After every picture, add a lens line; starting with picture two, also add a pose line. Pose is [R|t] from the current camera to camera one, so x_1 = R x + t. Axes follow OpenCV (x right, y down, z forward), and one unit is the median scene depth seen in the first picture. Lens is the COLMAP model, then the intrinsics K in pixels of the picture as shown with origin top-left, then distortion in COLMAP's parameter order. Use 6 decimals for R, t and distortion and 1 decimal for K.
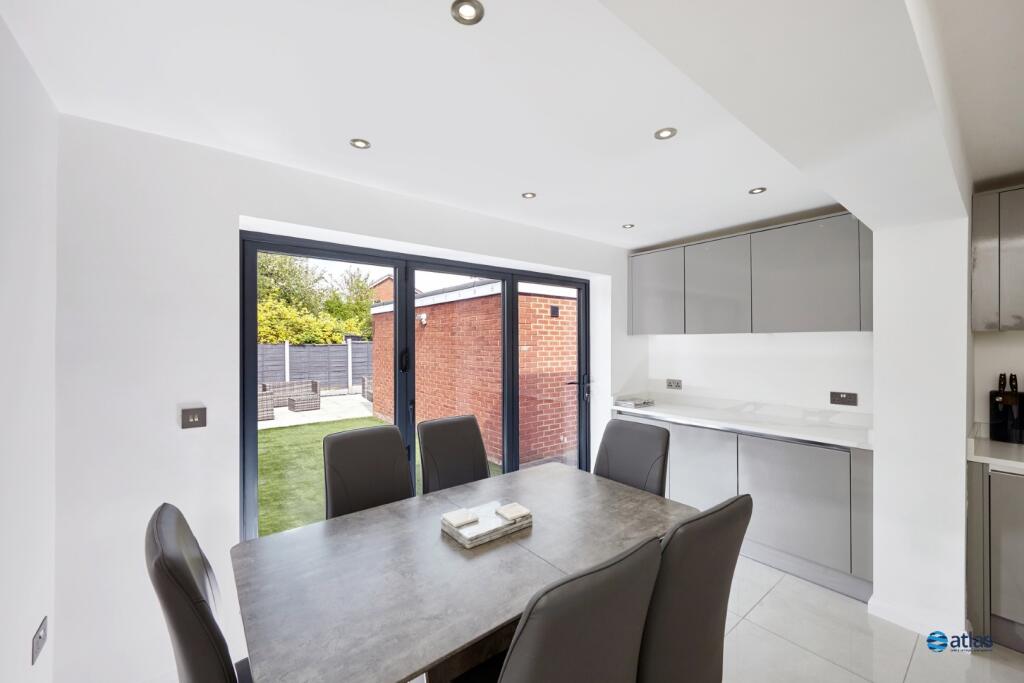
lens RADIAL K [[397.8, 0, 510.1], [0, 397.8, 345.8], [0, 0, 1]] dist [-0.008952, -0.000227]
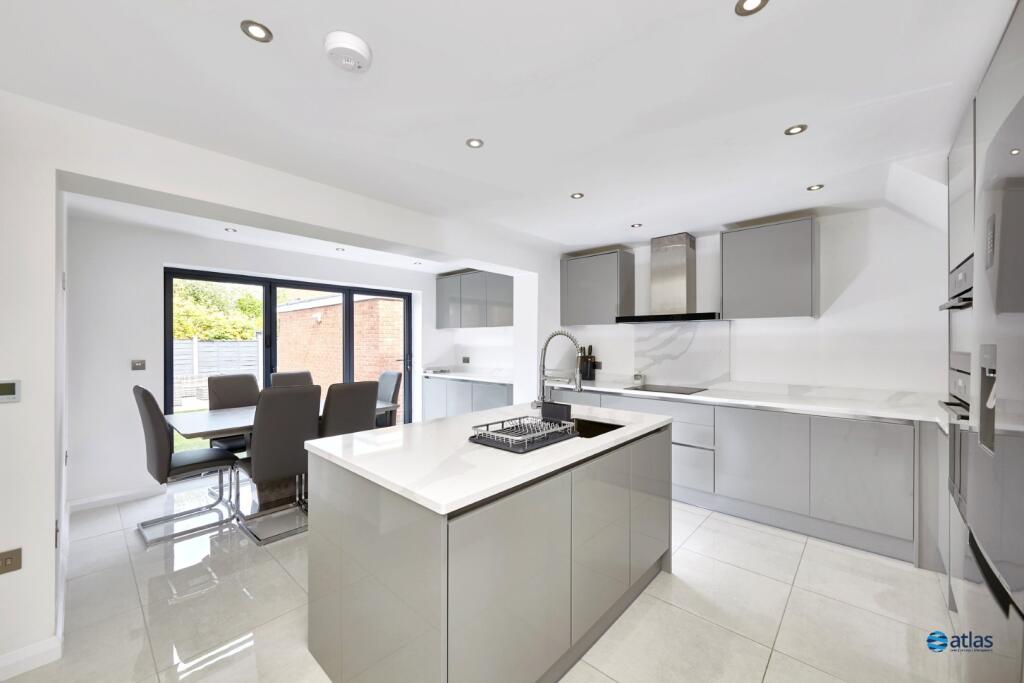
lens RADIAL K [[397.8, 0, 516.0], [0, 397.8, 346.3], [0, 0, 1]] dist [-0.008952, -0.000227]
pose [[0.986124, -0.000529, 0.166011, 0.142293], [0.000399, 1.000000, 0.000816, 0.016699], [-0.166011, -0.000739, 0.986124, -0.243831]]
